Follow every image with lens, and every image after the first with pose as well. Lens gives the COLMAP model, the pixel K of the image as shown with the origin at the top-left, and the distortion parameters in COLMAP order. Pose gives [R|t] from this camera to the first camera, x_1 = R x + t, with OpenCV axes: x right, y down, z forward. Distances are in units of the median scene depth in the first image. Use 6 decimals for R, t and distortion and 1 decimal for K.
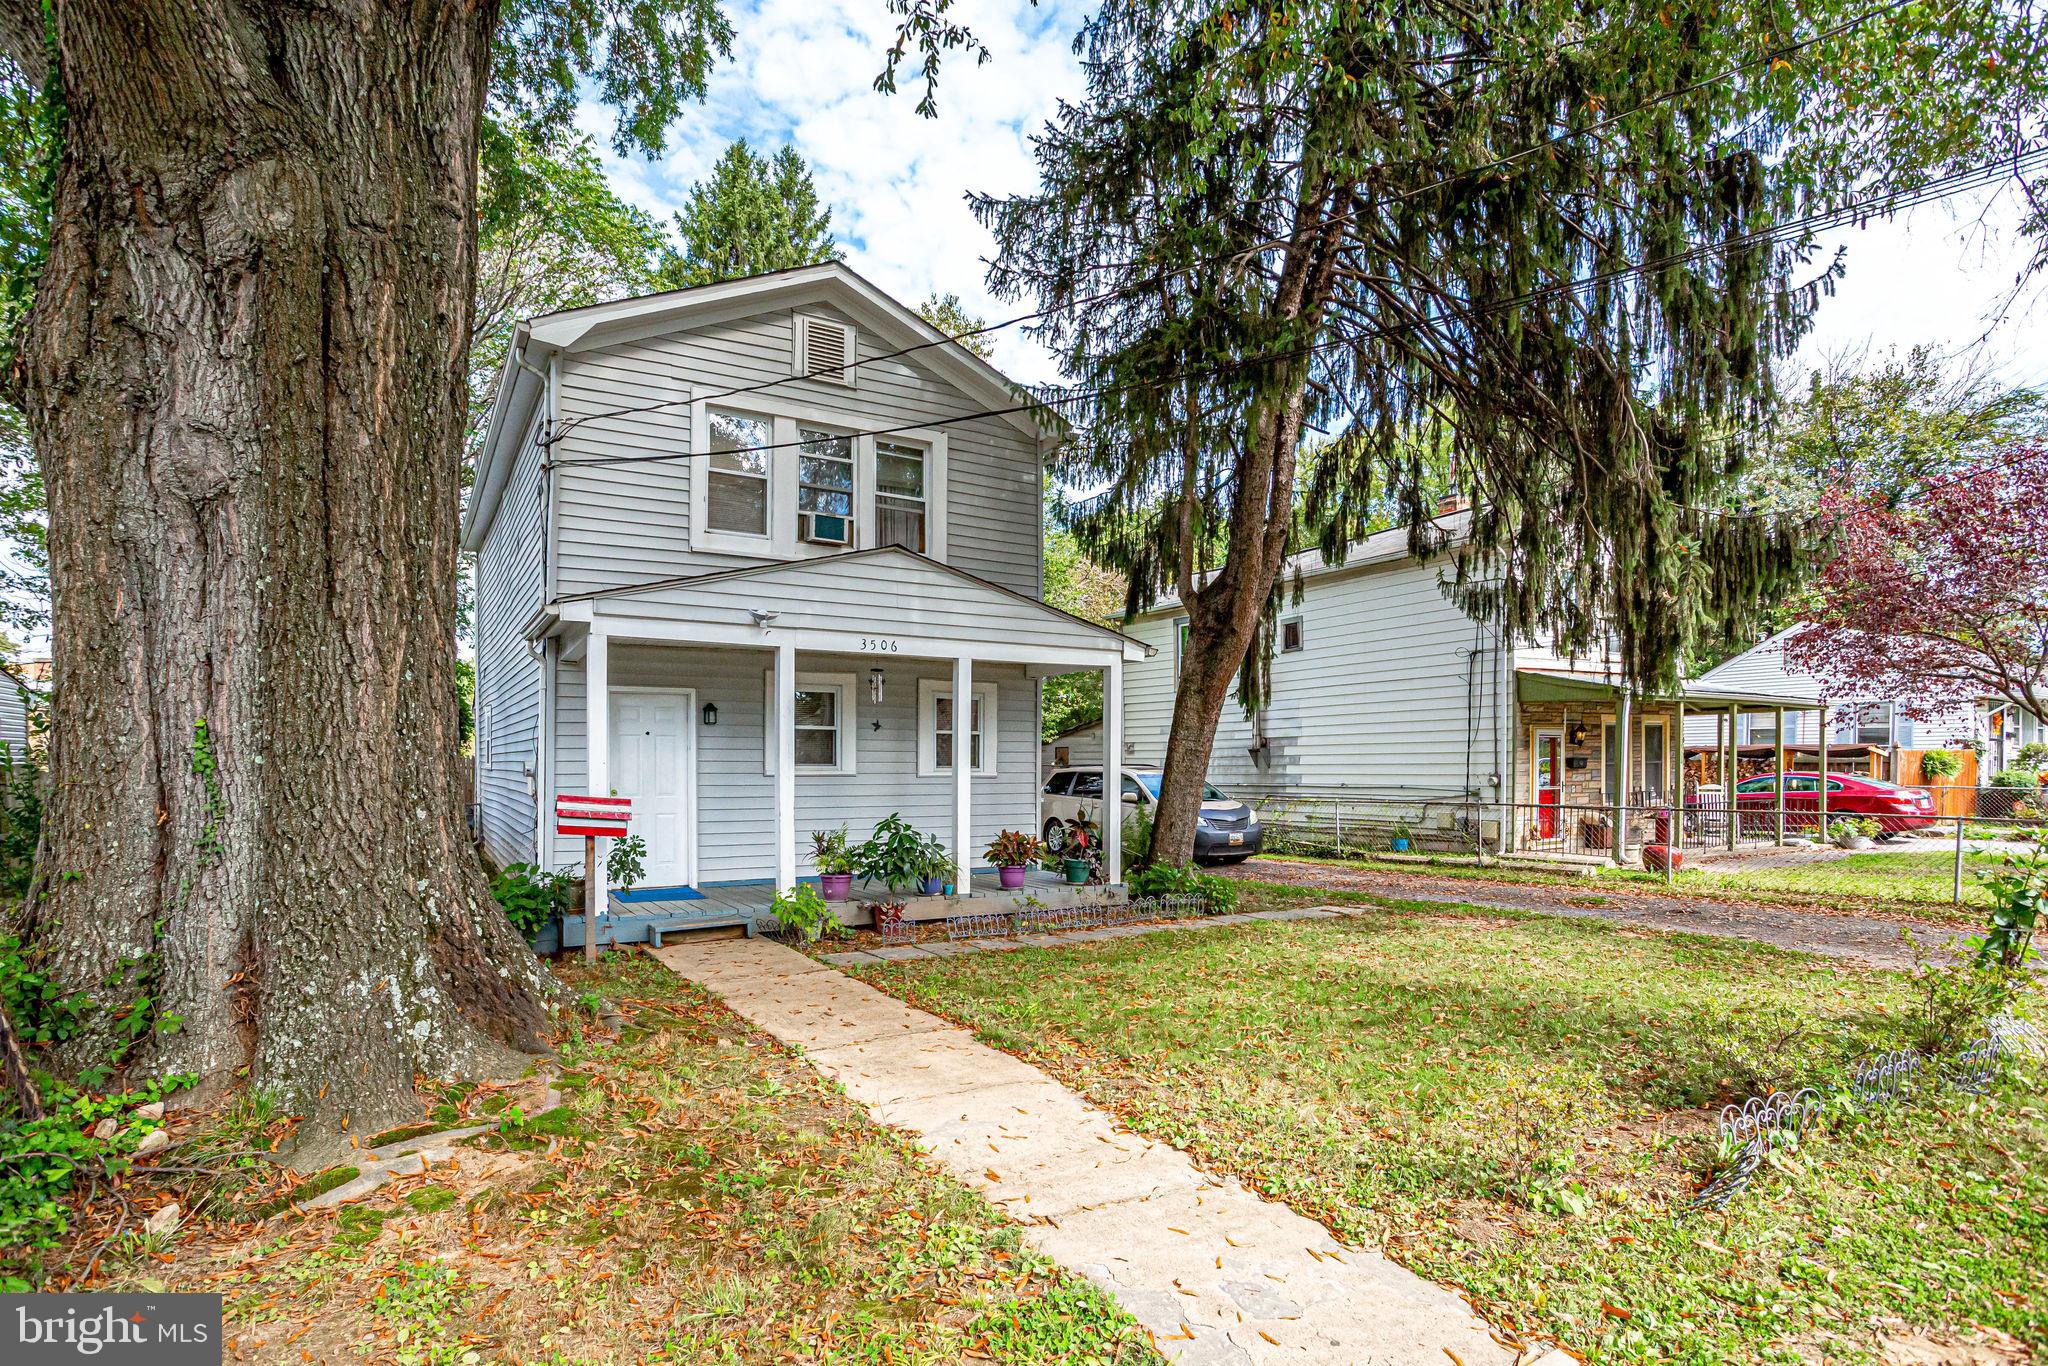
lens RADIAL K [[1010.3, 0, 1062.2], [0, 1010.3, 724.7], [0, 0, 1]] dist [-0.015326, 0.011732]
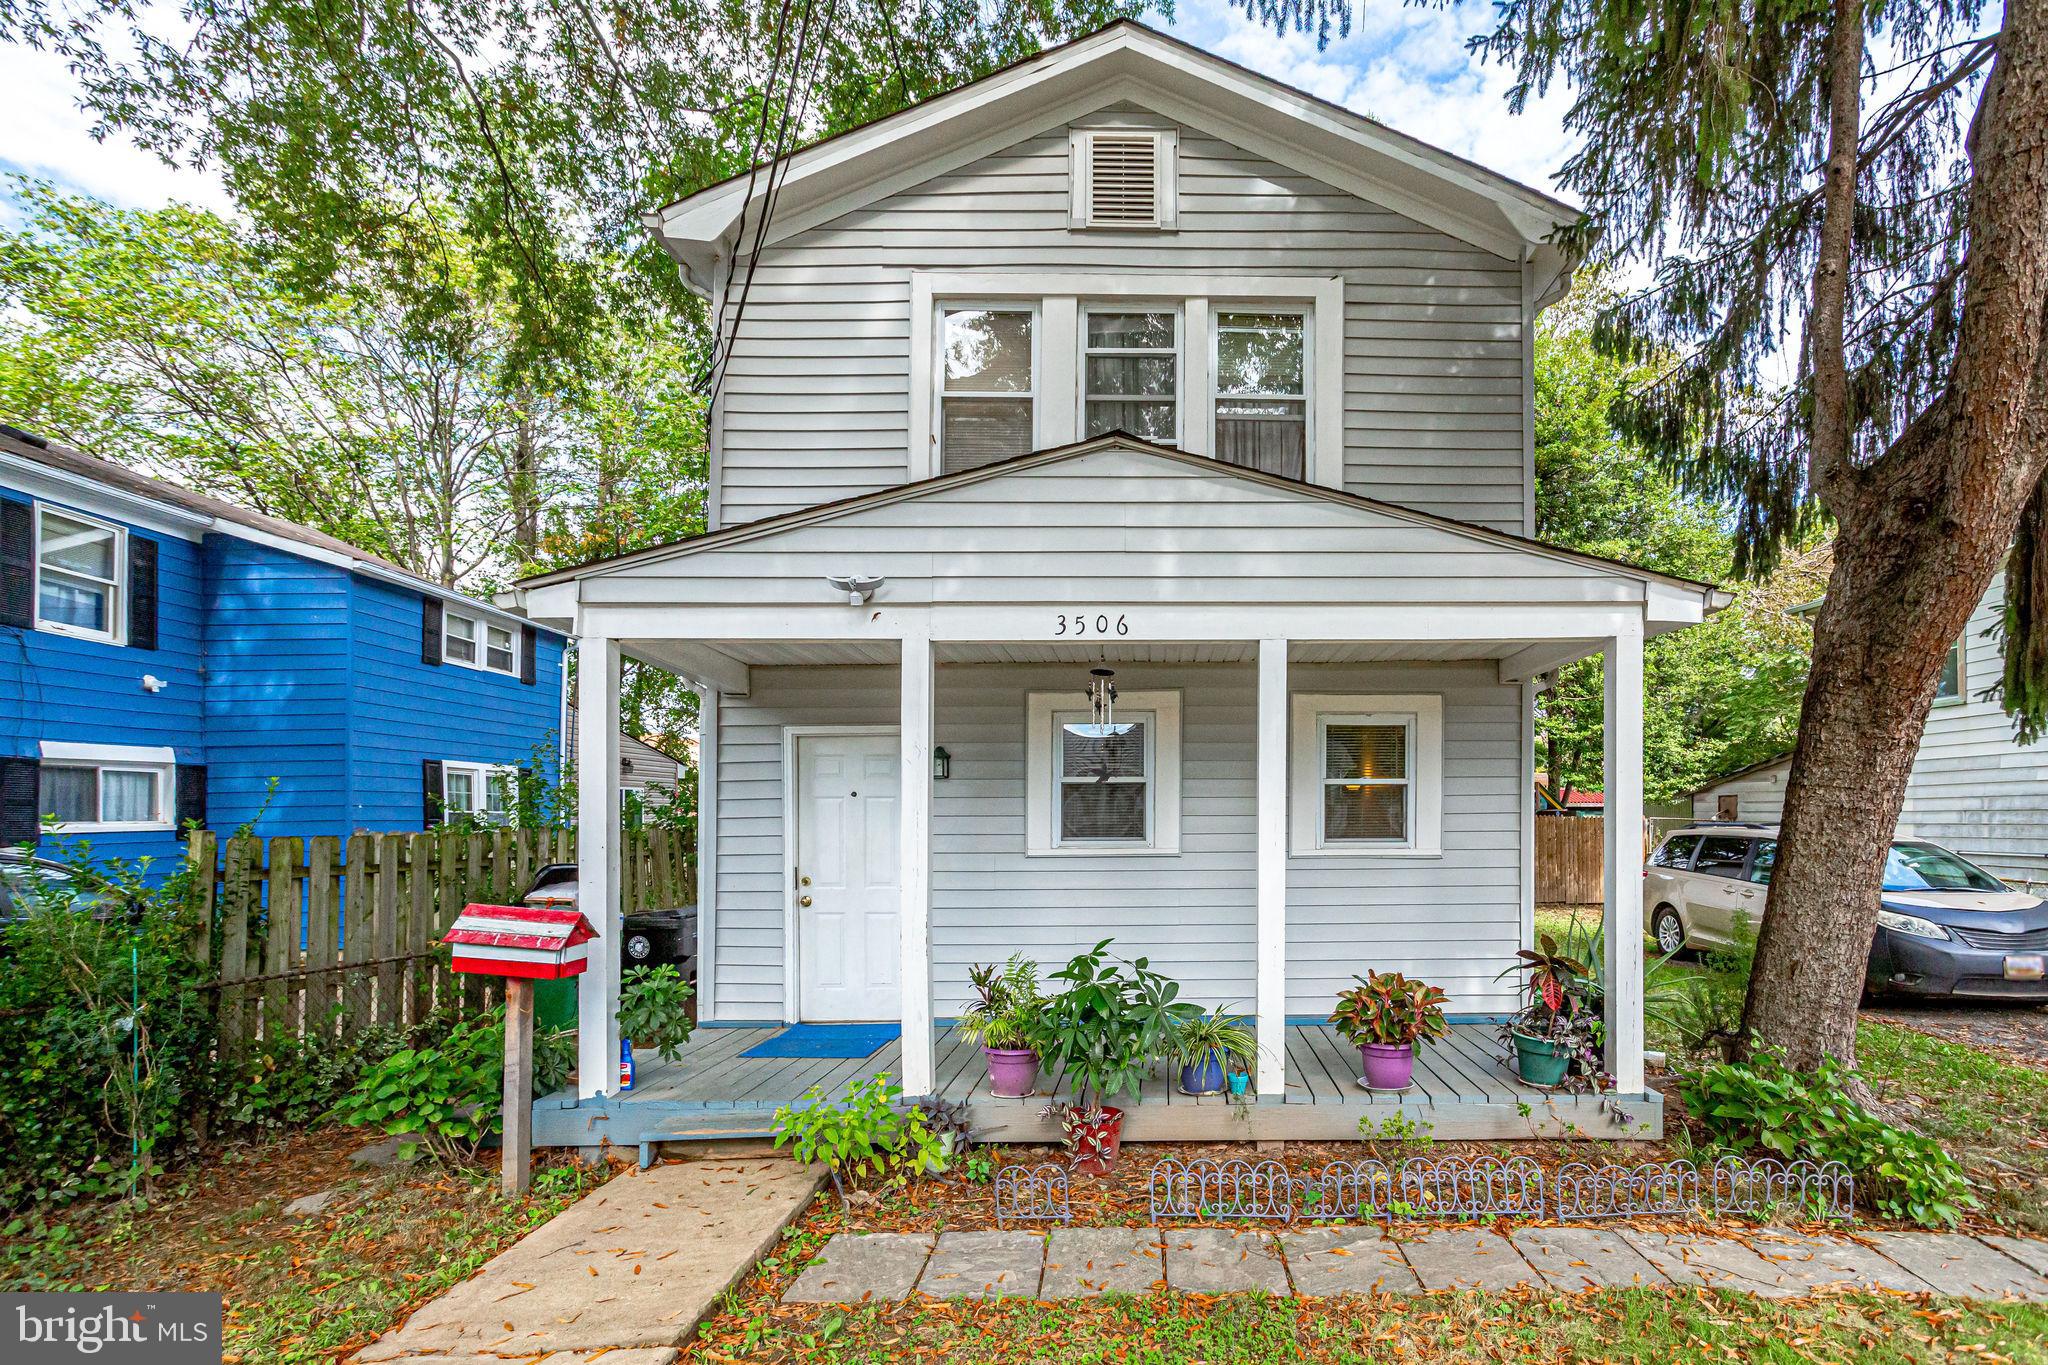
lens RADIAL K [[1010.3, 0, 1174.8], [0, 1010.3, 798.7], [0, 0, 1]] dist [-0.015326, 0.011732]
pose [[0.853419, -0.011622, -0.521095, 0.120301], [0.025085, 0.999509, 0.018791, 0.004687], [0.520621, -0.029109, 0.853292, 0.490757]]
